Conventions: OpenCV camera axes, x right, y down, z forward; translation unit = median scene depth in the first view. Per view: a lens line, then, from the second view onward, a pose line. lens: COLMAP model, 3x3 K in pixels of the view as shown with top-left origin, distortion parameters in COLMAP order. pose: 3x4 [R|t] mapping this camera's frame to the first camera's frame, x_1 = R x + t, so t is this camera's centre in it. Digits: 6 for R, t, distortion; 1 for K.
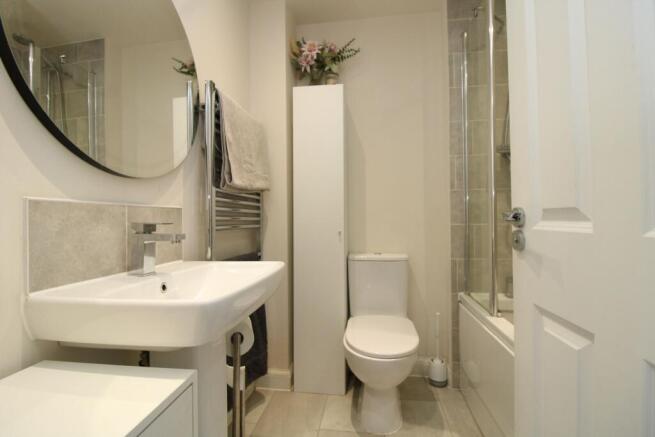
lens RADIAL K [[308.3, 0, 325.0], [0, 308.3, 214.3], [0, 0, 1]] dist [-0.010752, -0.000773]
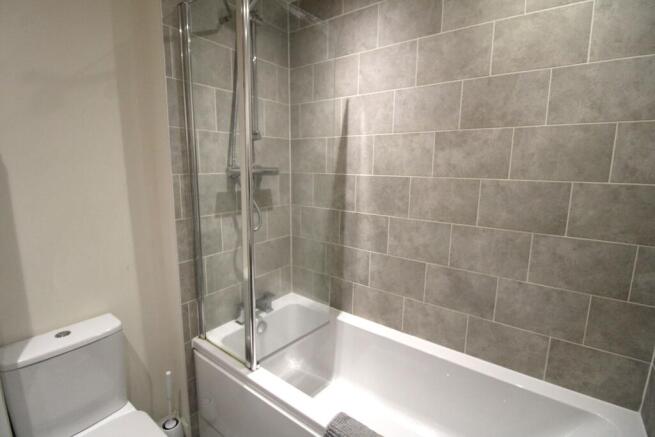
lens RADIAL K [[308.3, 0, 325.0], [0, 308.3, 214.3], [0, 0, 1]] dist [-0.010752, -0.000773]
pose [[0.487603, -0.131077, 0.863170, -0.067226], [-0.024790, 0.986188, 0.163762, -0.227926], [-0.872714, -0.101249, 0.477619, 0.318852]]
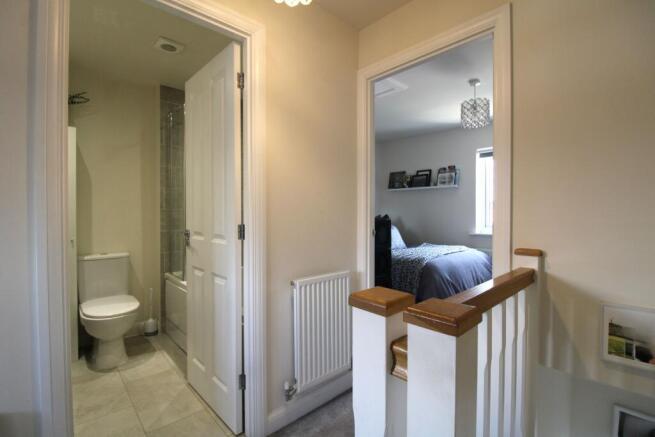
lens RADIAL K [[308.3, 0, 325.0], [0, 308.3, 214.3], [0, 0, 1]] dist [-0.010752, -0.000773]
pose [[0.637933, 0.002567, 0.770088, -0.269555], [-0.016692, 0.999806, 0.010494, -0.084502], [-0.769911, -0.019549, 0.637852, -0.661415]]
